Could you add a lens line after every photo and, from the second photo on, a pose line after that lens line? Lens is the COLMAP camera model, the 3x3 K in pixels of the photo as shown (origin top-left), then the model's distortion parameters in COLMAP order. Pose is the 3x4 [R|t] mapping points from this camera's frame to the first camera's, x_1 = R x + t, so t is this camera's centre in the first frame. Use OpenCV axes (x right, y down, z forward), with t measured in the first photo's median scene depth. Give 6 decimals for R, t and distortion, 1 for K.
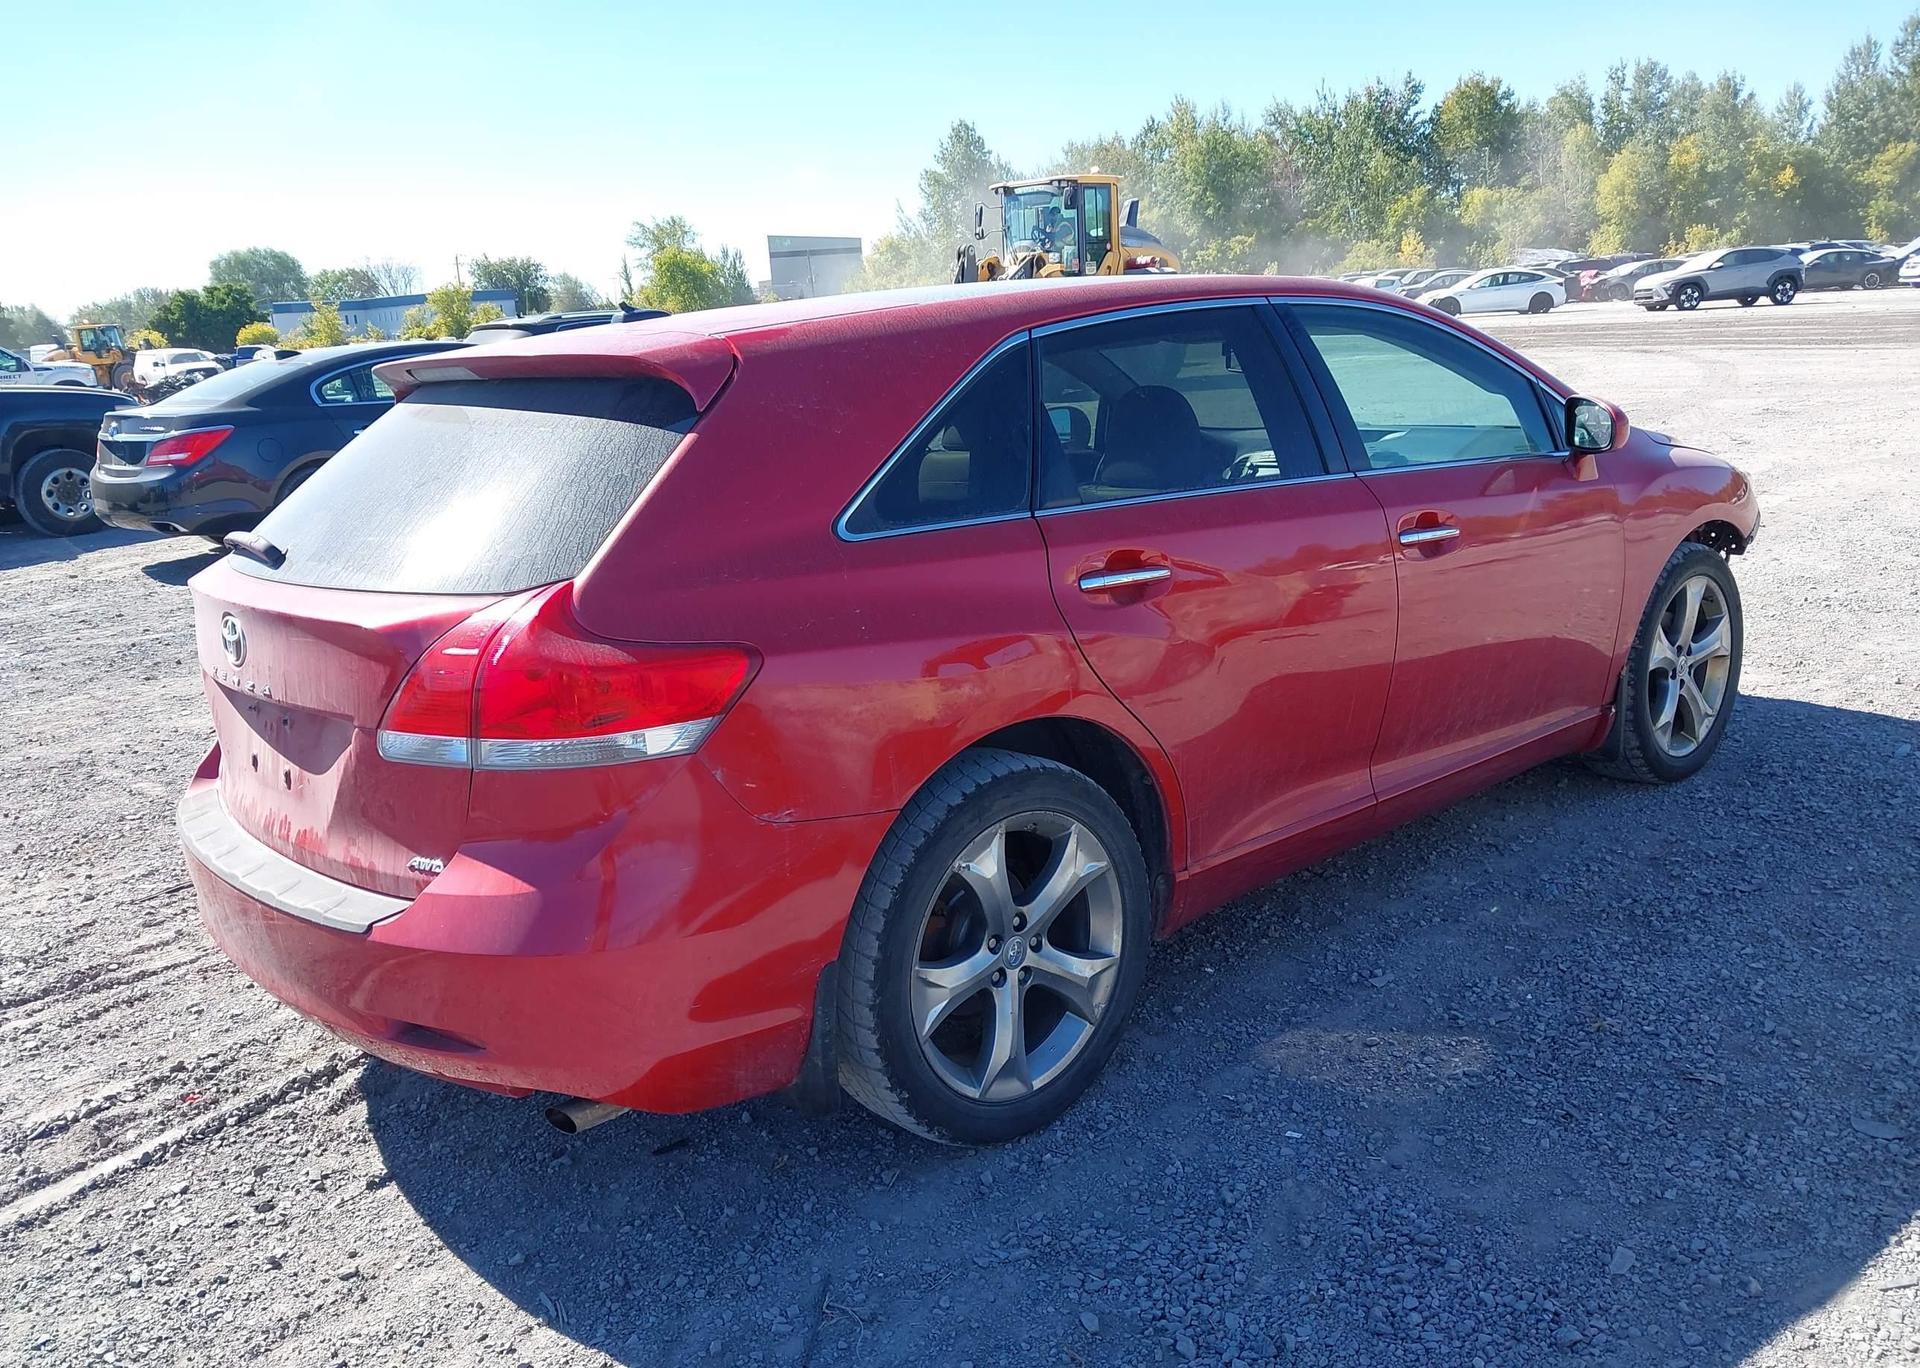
lens RADIAL K [[1531.4, 0, 946.9], [0, 1531.4, 709.9], [0, 0, 1]] dist [0.019134, -0.028900]
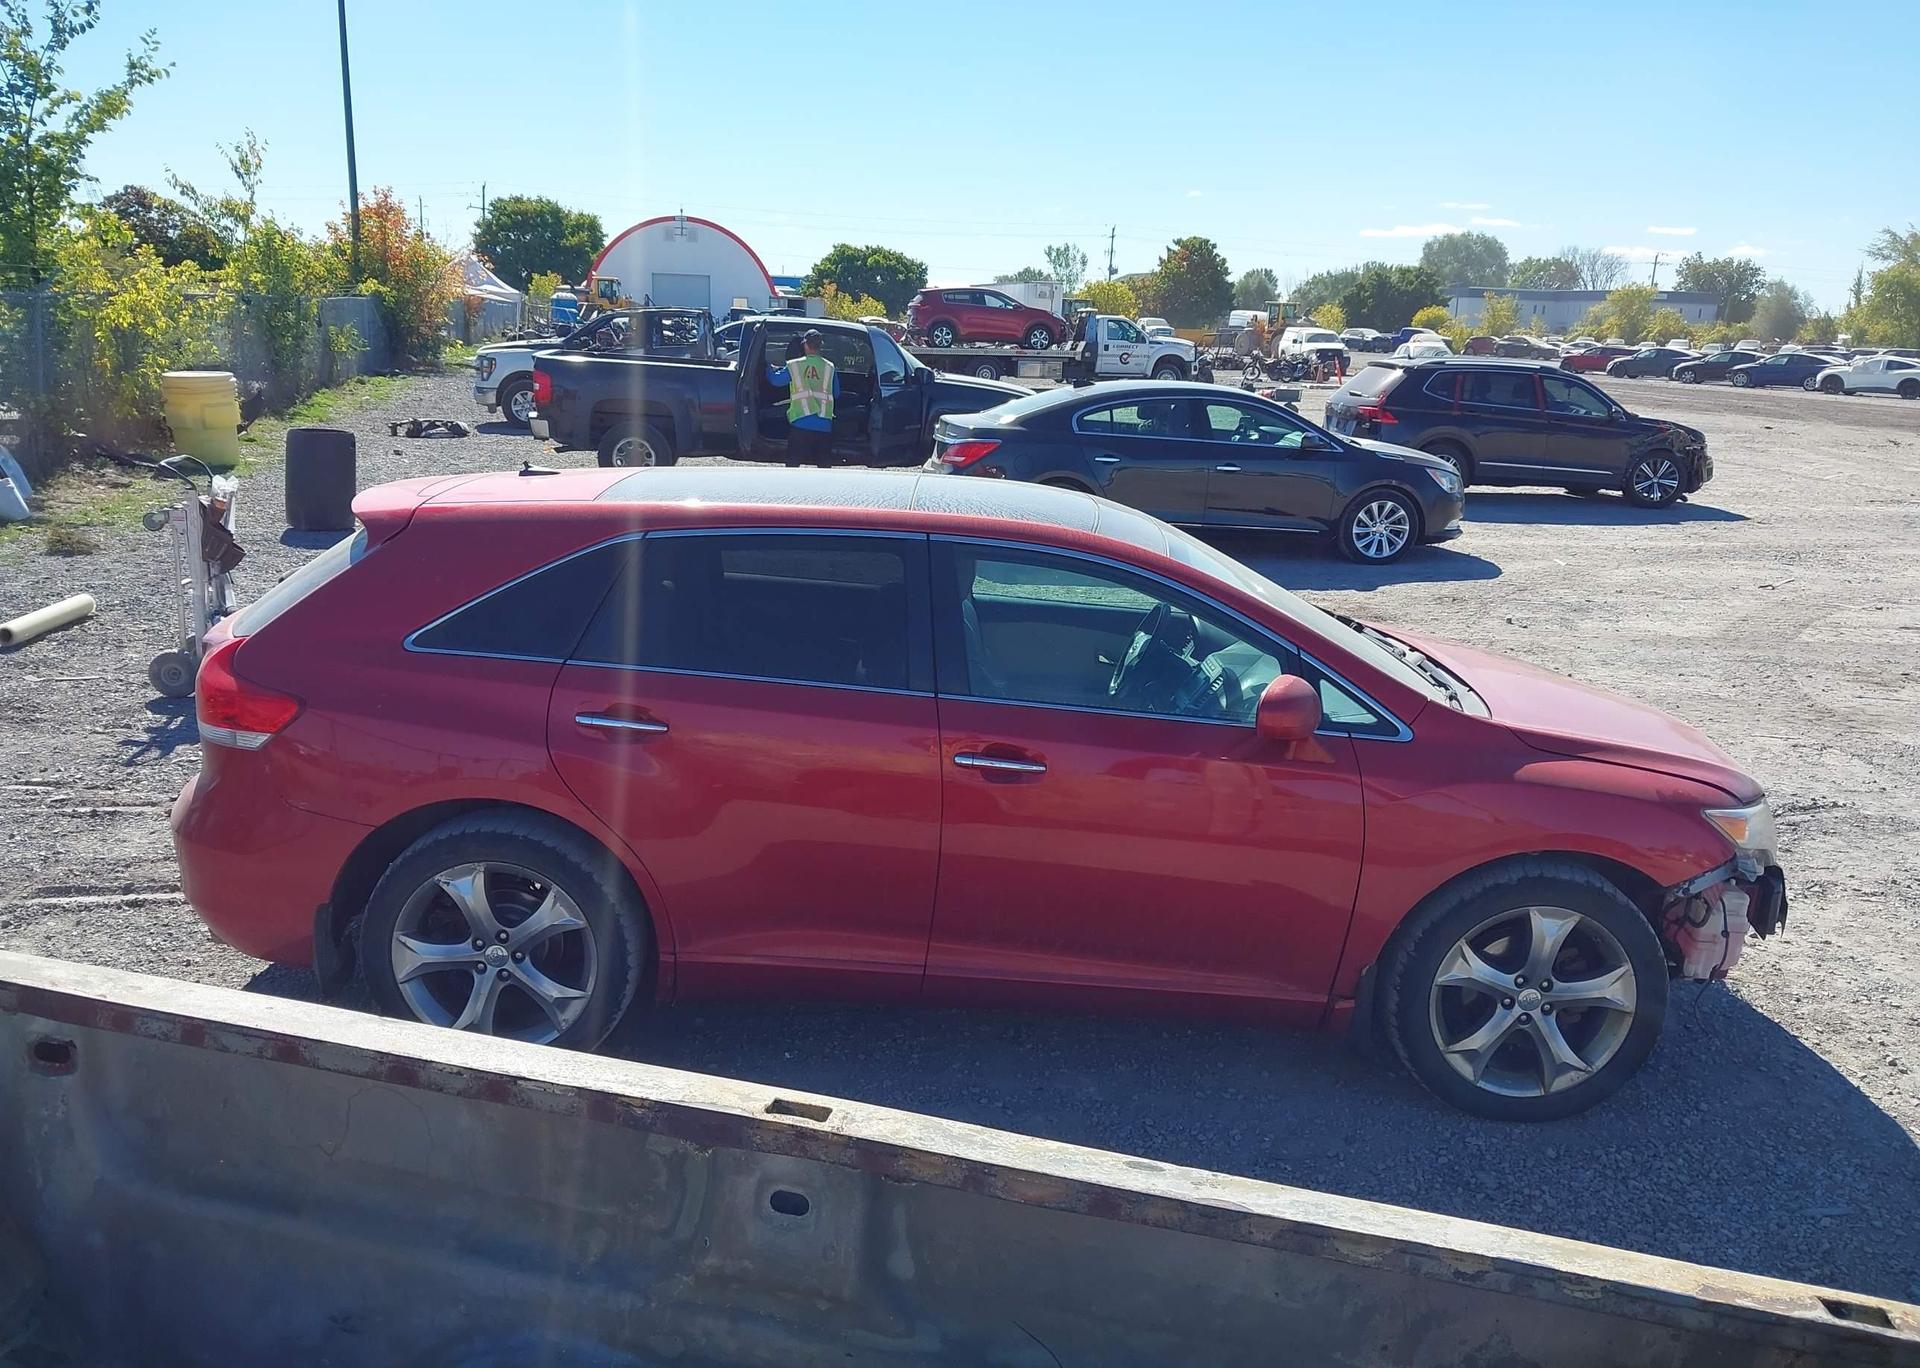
lens RADIAL K [[1531.4, 0, 941.3], [0, 1531.4, 739.0], [0, 0, 1]] dist [0.019134, -0.028900]
pose [[0.734020, 0.267405, -0.624267, 0.981655], [-0.249971, 0.961066, 0.117755, -0.254917], [0.631450, 0.069614, 0.772286, 0.117352]]
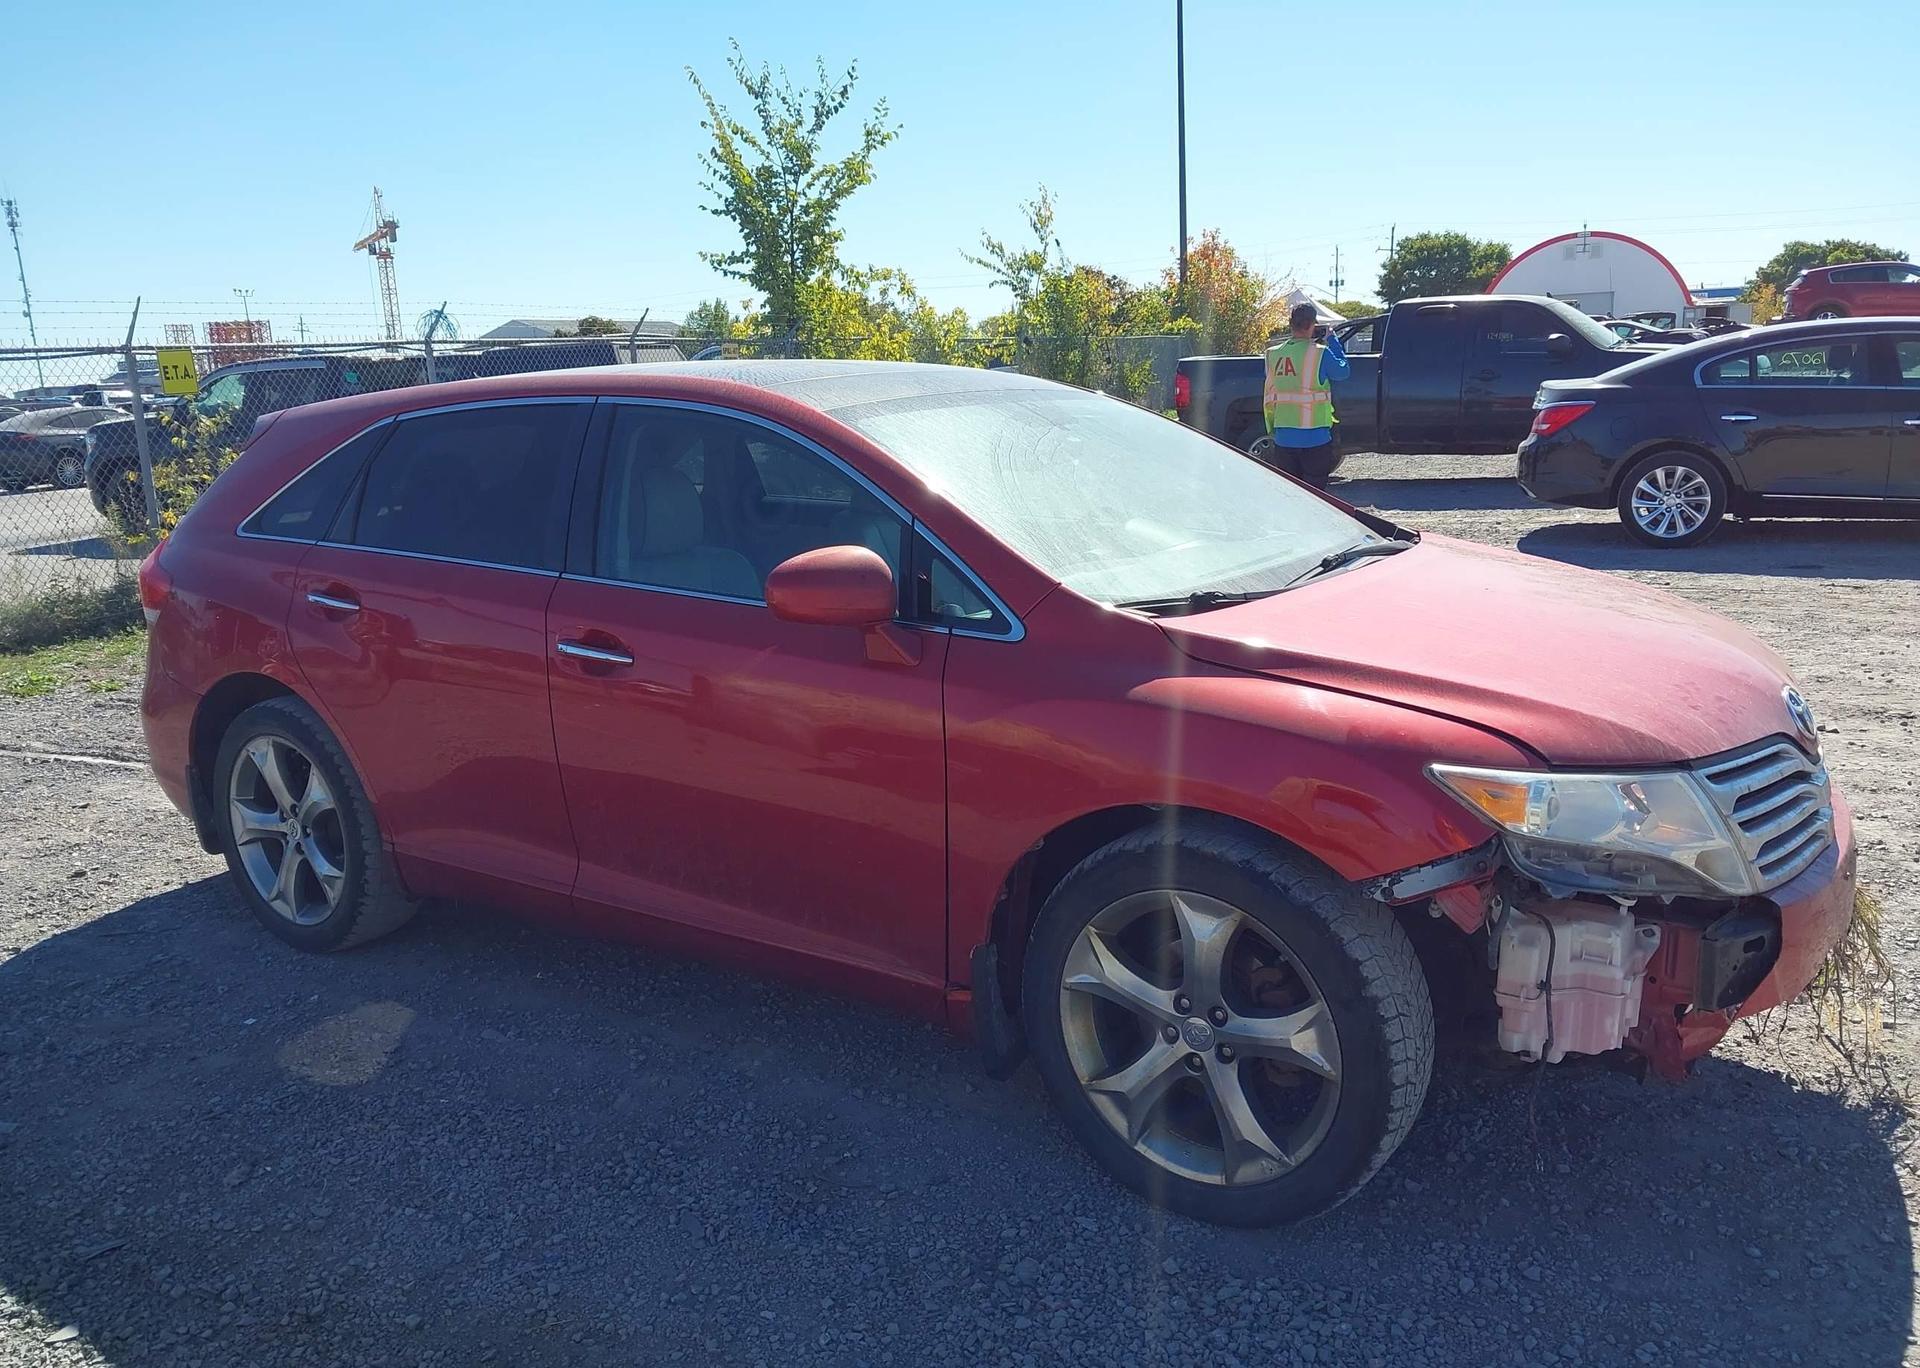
lens RADIAL K [[1531.4, 0, 940.2], [0, 1531.4, 715.6], [0, 0, 1]] dist [0.019134, -0.028900]
pose [[0.248883, 0.267928, -0.930737, 1.291484], [-0.215603, 0.952189, 0.216450, -0.336240], [0.944231, 0.146798, 0.294750, 0.939588]]
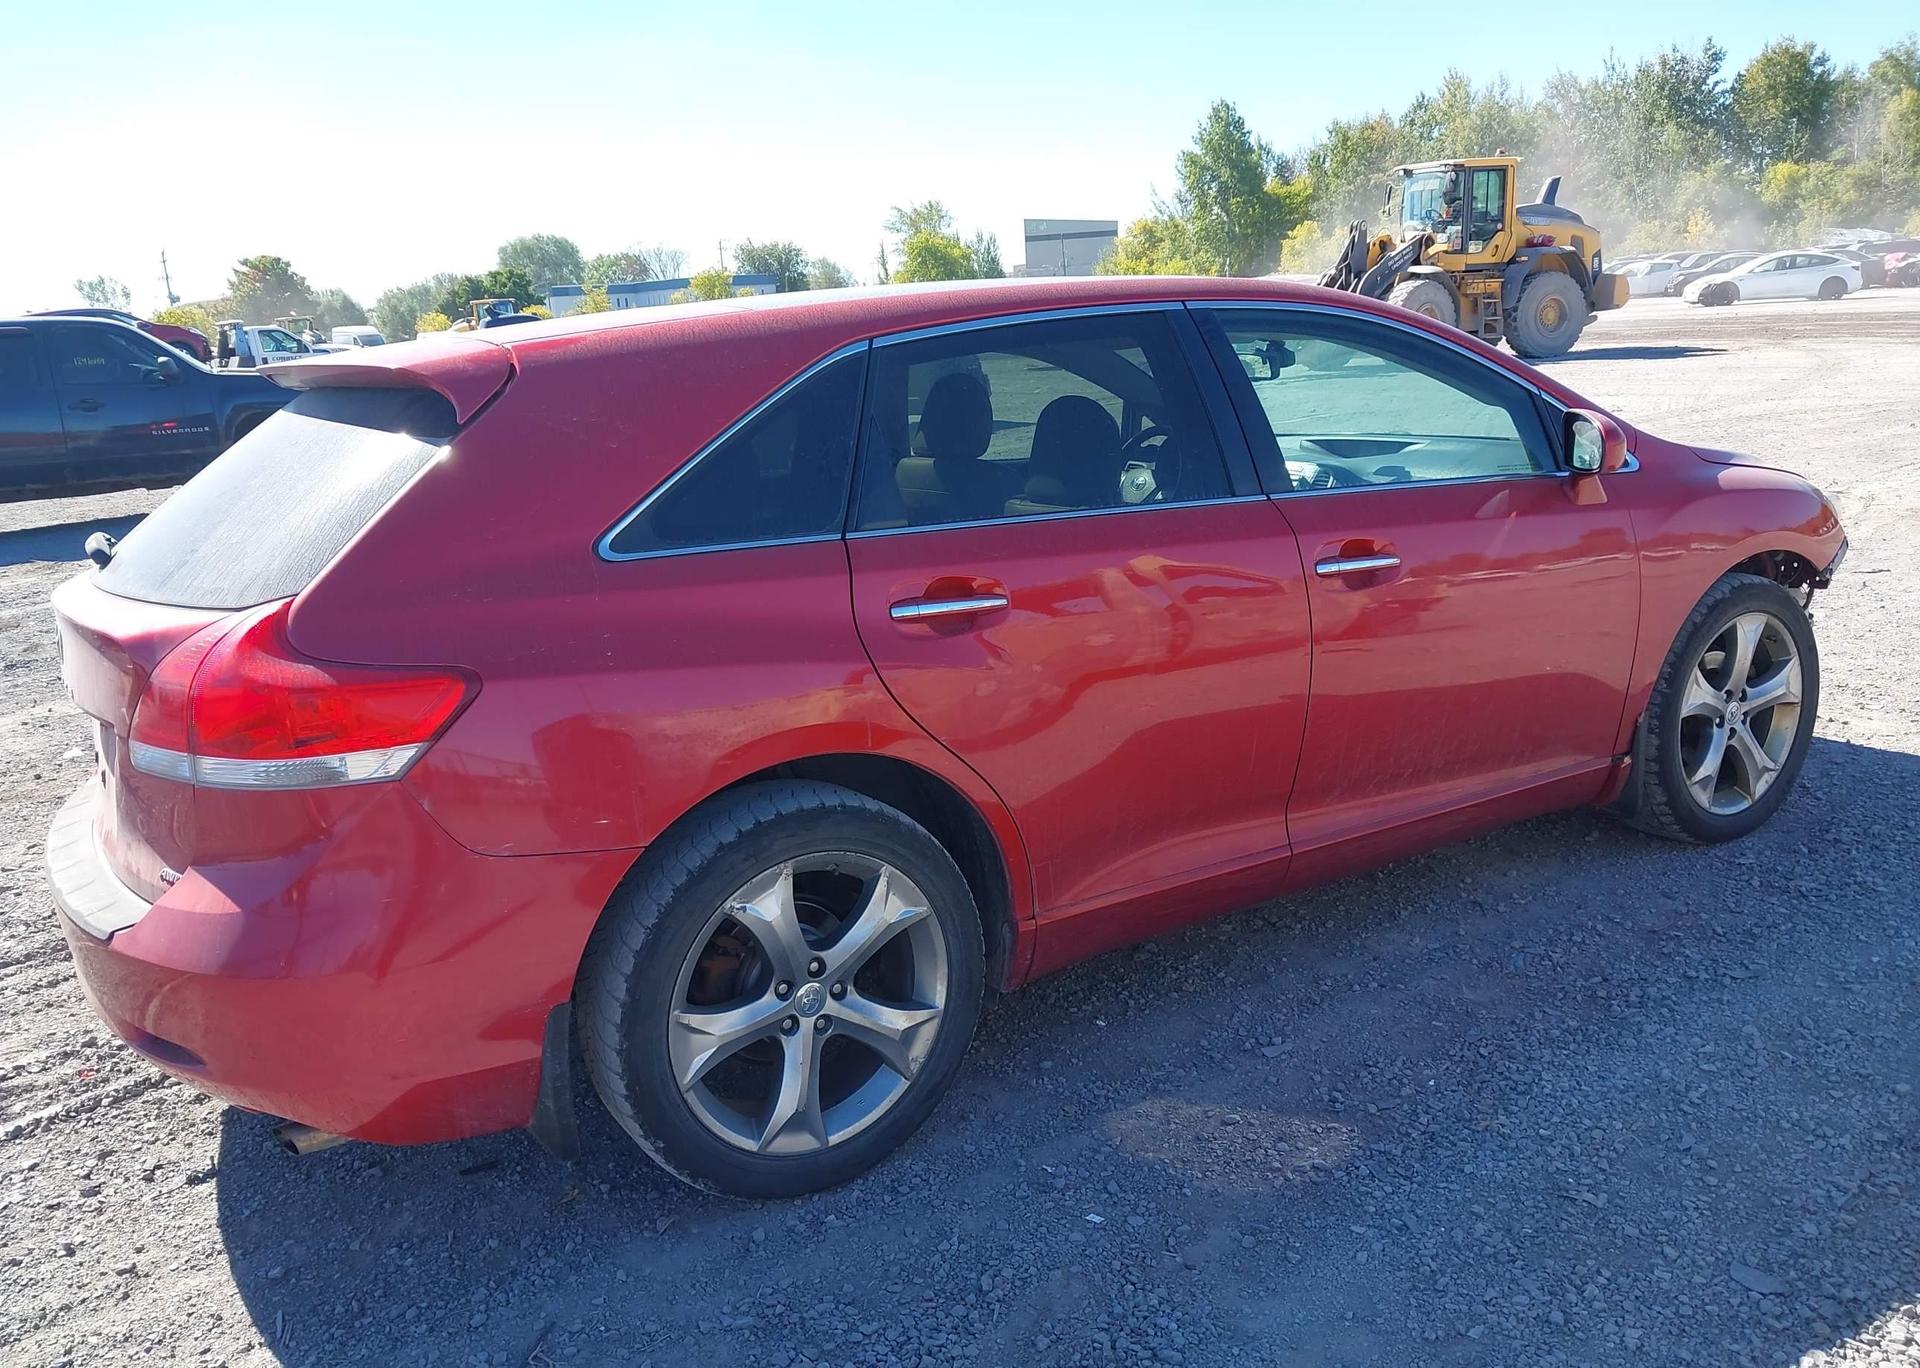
lens RADIAL K [[1531.4, 0, 946.2], [0, 1531.4, 721.2], [0, 0, 1]] dist [0.019134, -0.028900]
pose [[0.986530, 0.045002, -0.157269, 0.221695], [-0.042338, 0.998898, 0.020248, -0.029697], [0.158006, -0.013317, 0.987348, 0.066593]]
